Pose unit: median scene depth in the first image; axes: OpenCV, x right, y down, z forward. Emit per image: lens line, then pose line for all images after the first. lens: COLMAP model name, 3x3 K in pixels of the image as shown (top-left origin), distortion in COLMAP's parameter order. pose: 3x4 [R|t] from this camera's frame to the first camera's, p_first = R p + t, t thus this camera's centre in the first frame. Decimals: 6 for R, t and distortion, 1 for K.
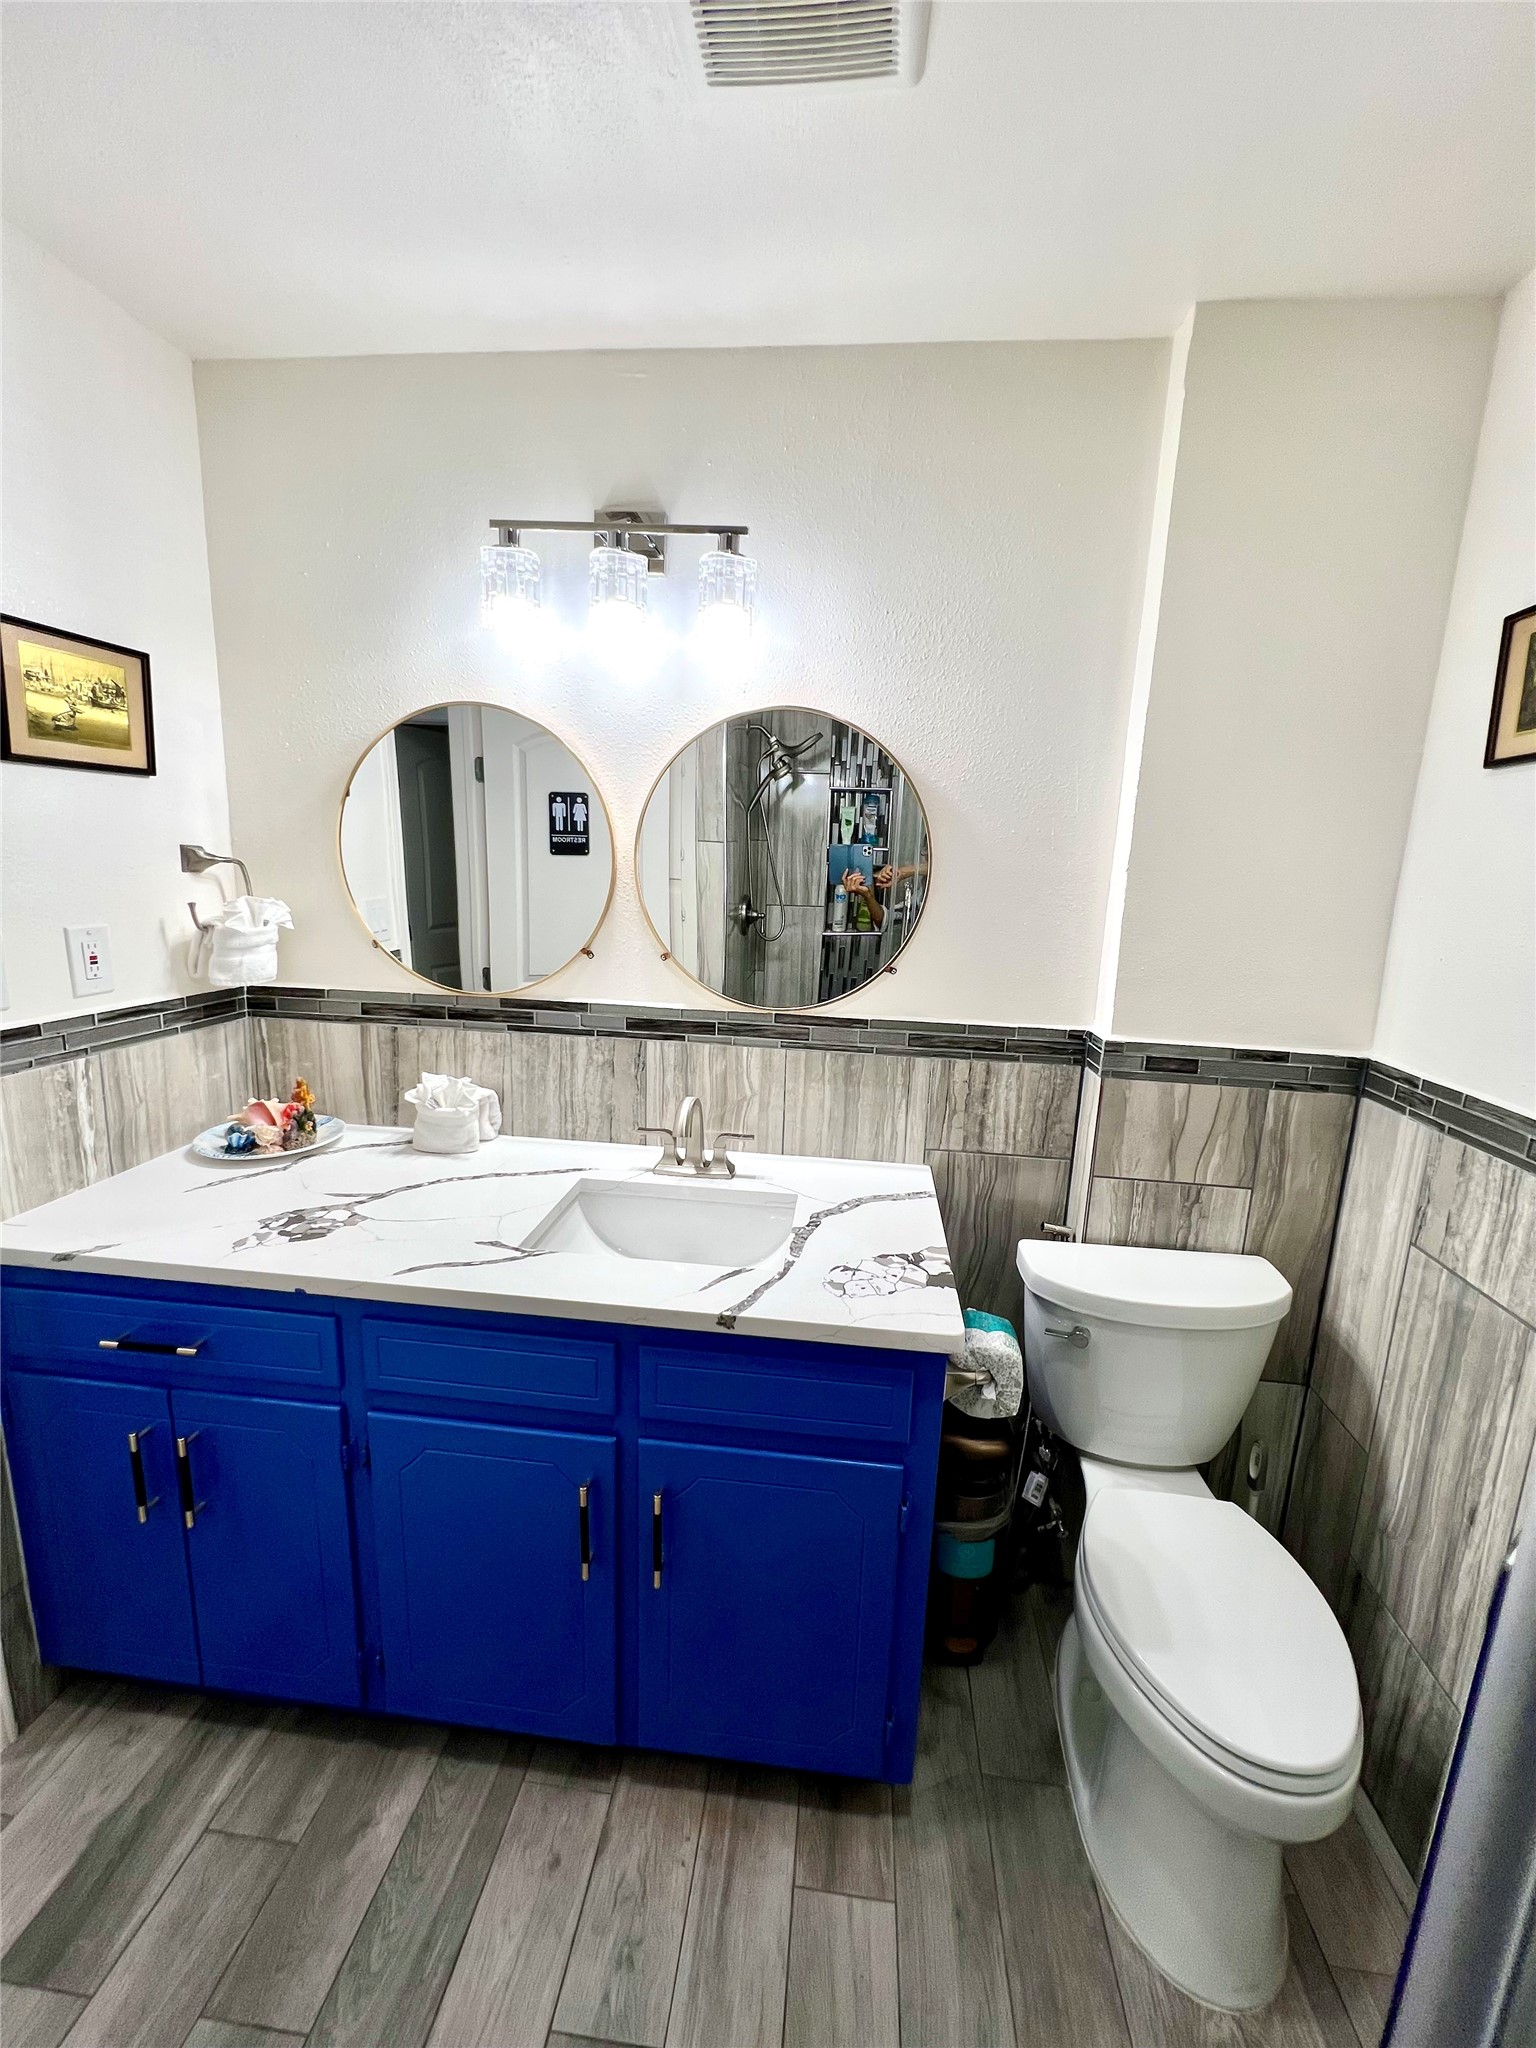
lens RADIAL K [[826.5, 0, 770.2], [0, 826.5, 1019.1], [0, 0, 1]] dist [-0.001674, 0.000763]
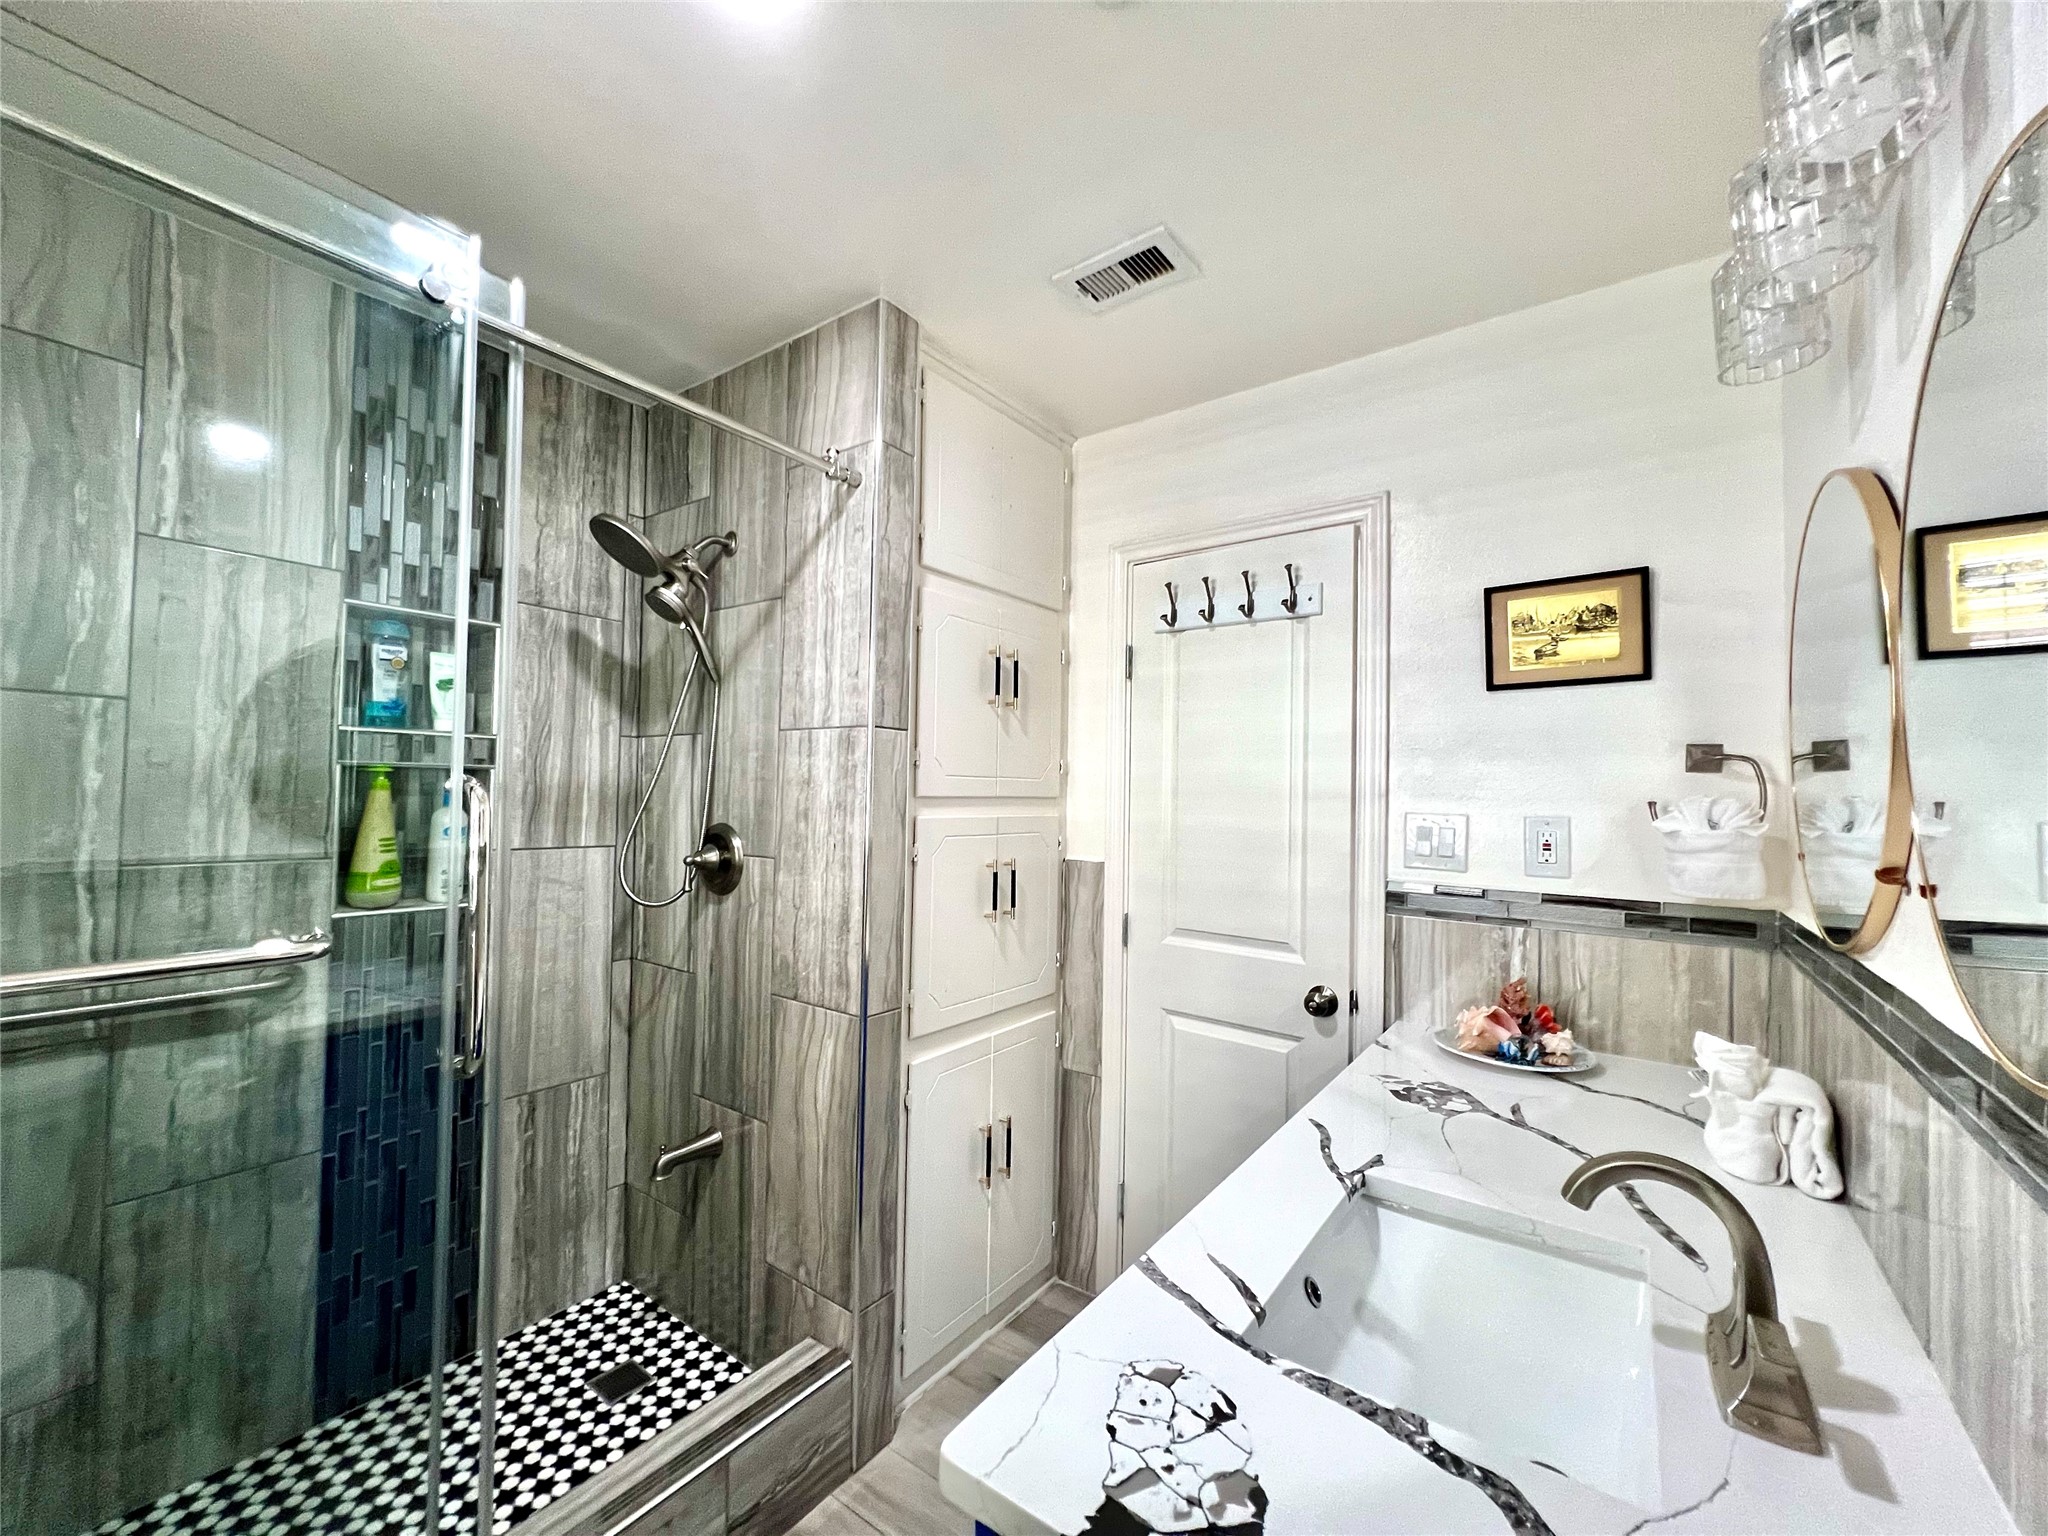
lens RADIAL K [[826.5, 0, 1033.4], [0, 826.5, 773.2], [0, 0, 1]] dist [-0.001674, 0.000763]
pose [[-0.487525, -0.066354, -0.870584, 0.501097], [-0.197192, 0.979713, 0.035755, -0.067028], [0.850550, 0.189103, -0.490718, 0.867810]]
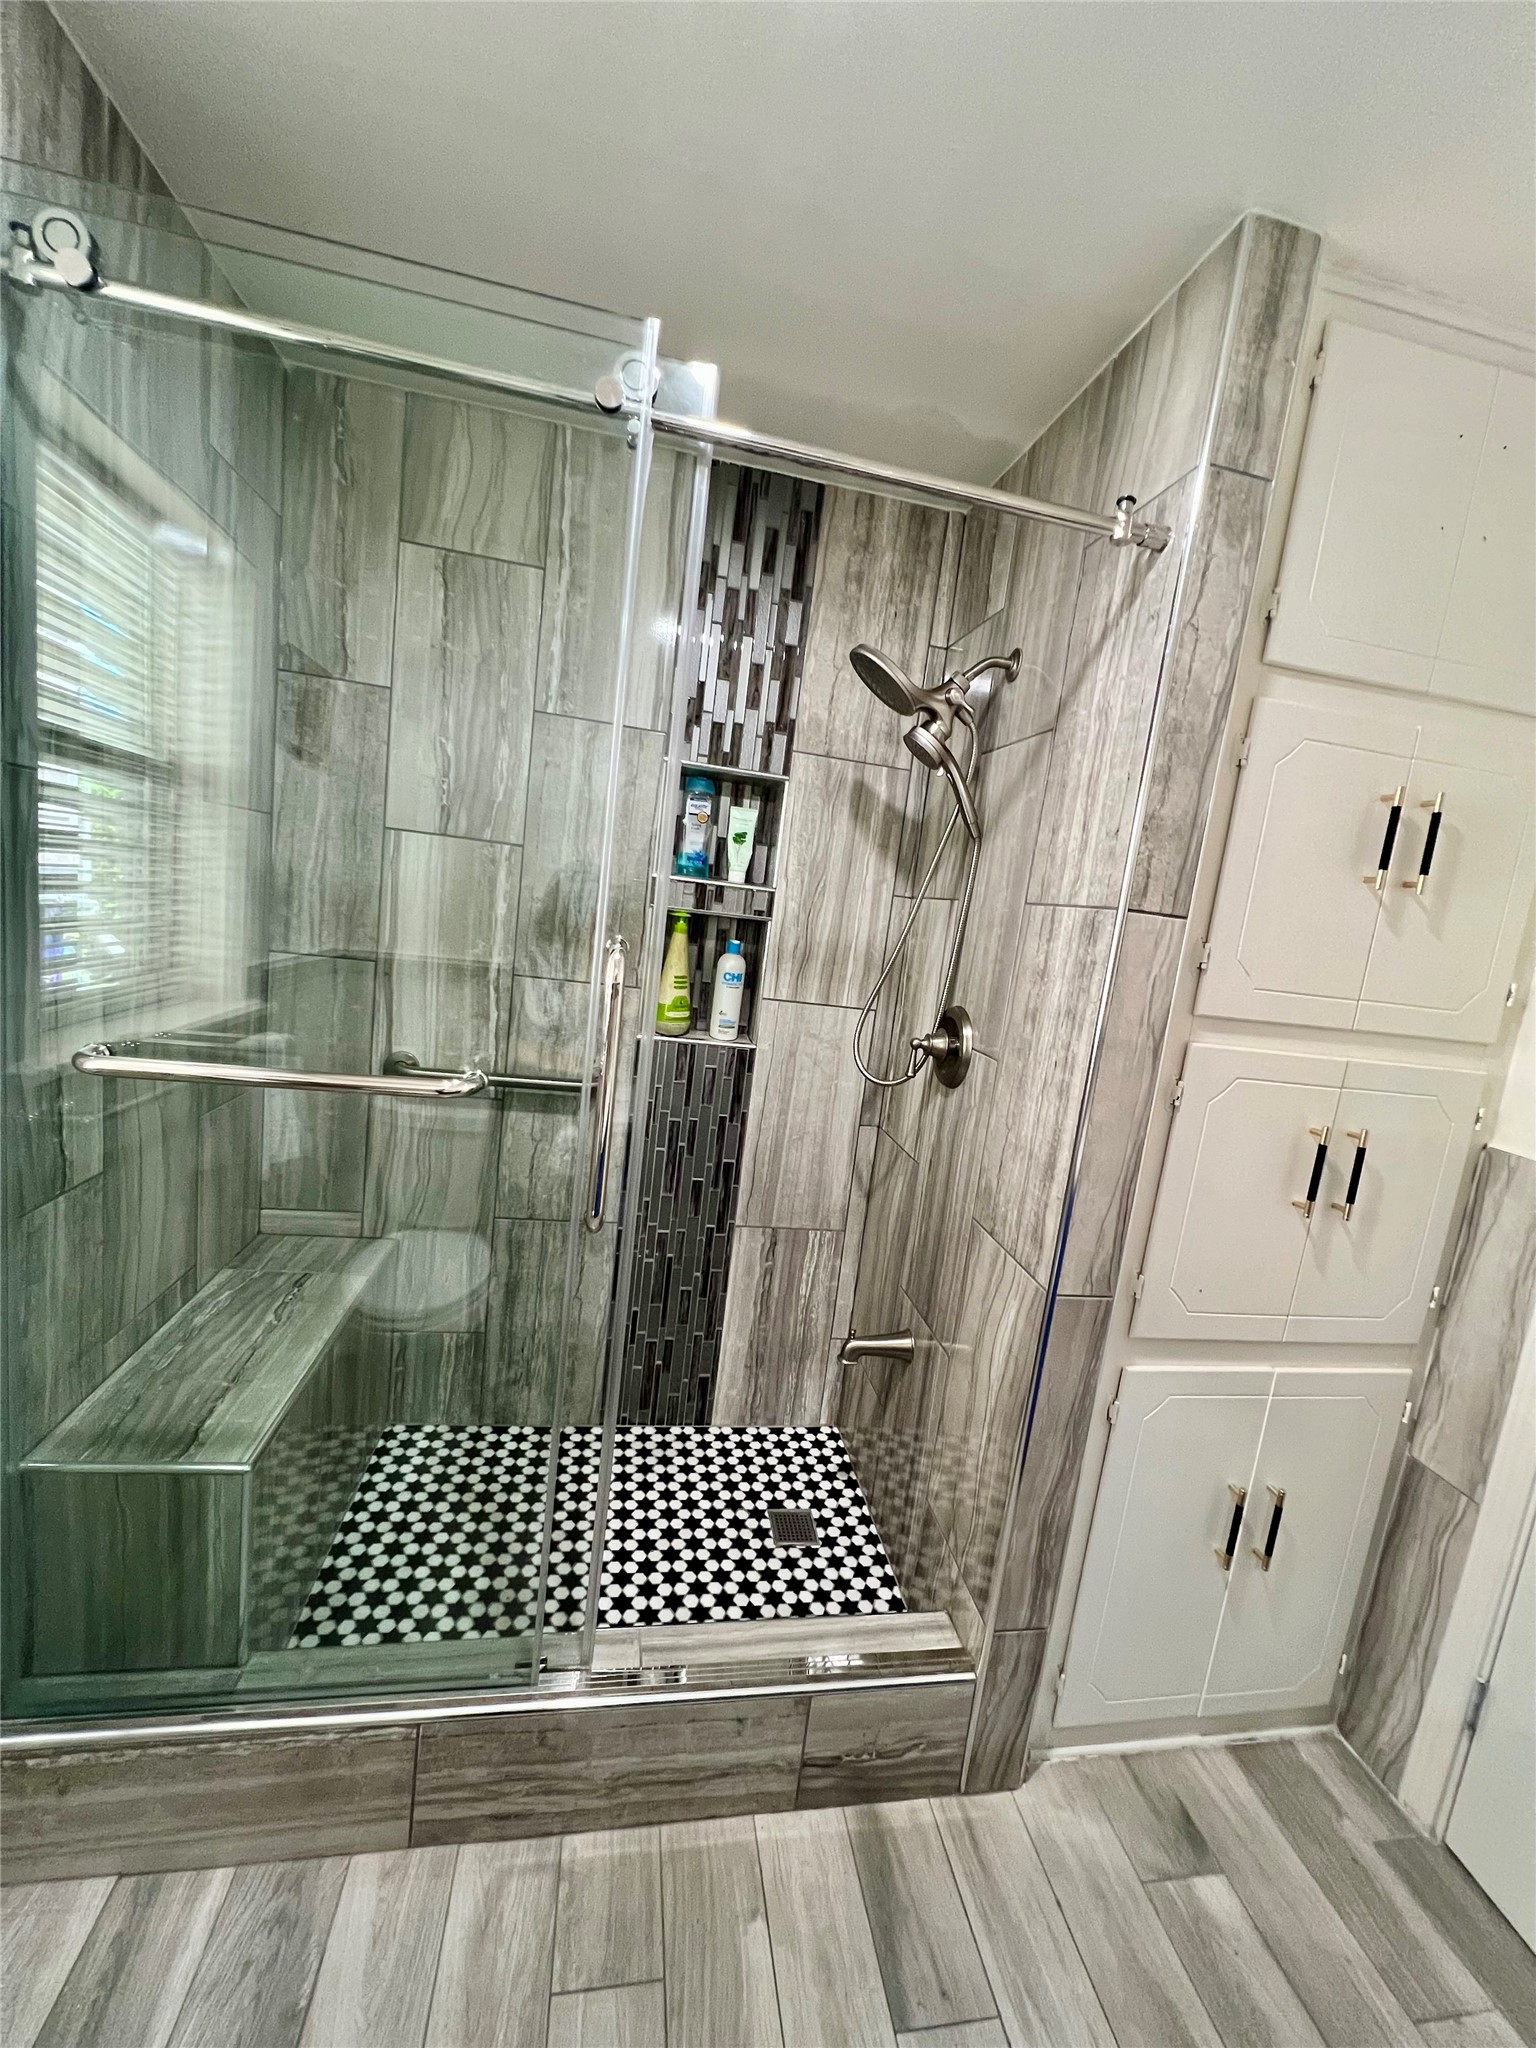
lens RADIAL K [[826.5, 0, 777.0], [0, 826.5, 1022.3], [0, 0, 1]] dist [-0.001674, 0.000763]
pose [[-0.946081, -0.106722, -0.305844, 0.386402], [-0.203954, 0.929776, 0.306462, -0.085846], [0.251660, 0.352317, -0.901410, 0.837834]]
